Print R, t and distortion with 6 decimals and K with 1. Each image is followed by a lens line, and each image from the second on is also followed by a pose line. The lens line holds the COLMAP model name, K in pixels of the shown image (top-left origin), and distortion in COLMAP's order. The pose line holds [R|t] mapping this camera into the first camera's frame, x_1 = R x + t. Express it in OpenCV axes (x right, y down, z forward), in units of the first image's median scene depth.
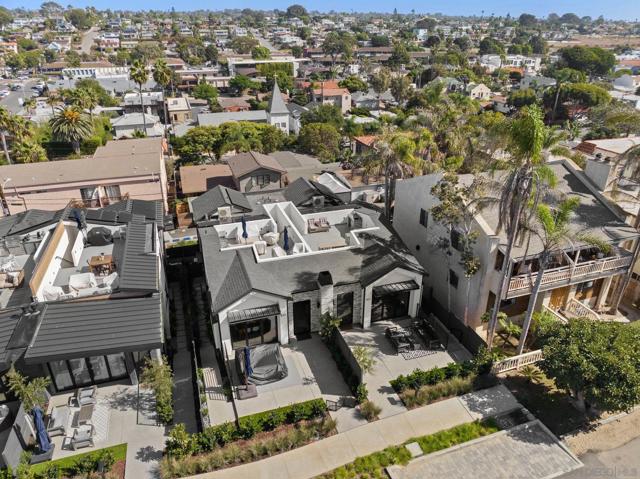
lens RADIAL K [[449.4, 0, 318.0], [0, 449.4, 236.4], [0, 0, 1]] dist [-0.041585, 0.014957]
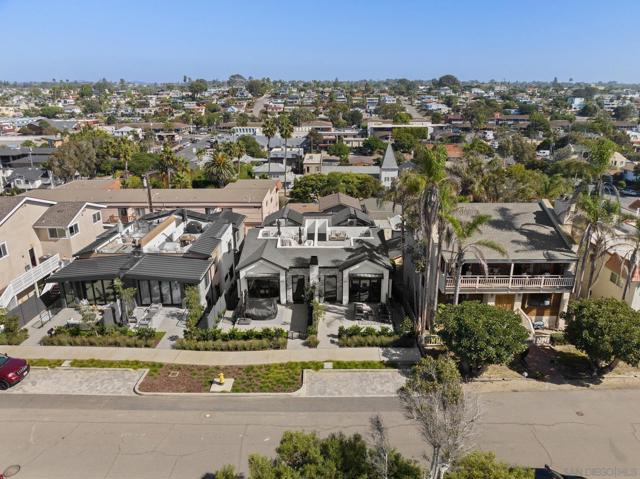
lens RADIAL K [[449.4, 0, 319.3], [0, 449.4, 242.9], [0, 0, 1]] dist [-0.041585, 0.014957]
pose [[0.945451, 0.098105, -0.310641, 0.211327], [-0.134789, 0.985930, -0.098866, 0.079156], [0.296571, 0.135344, 0.945372, -0.162393]]
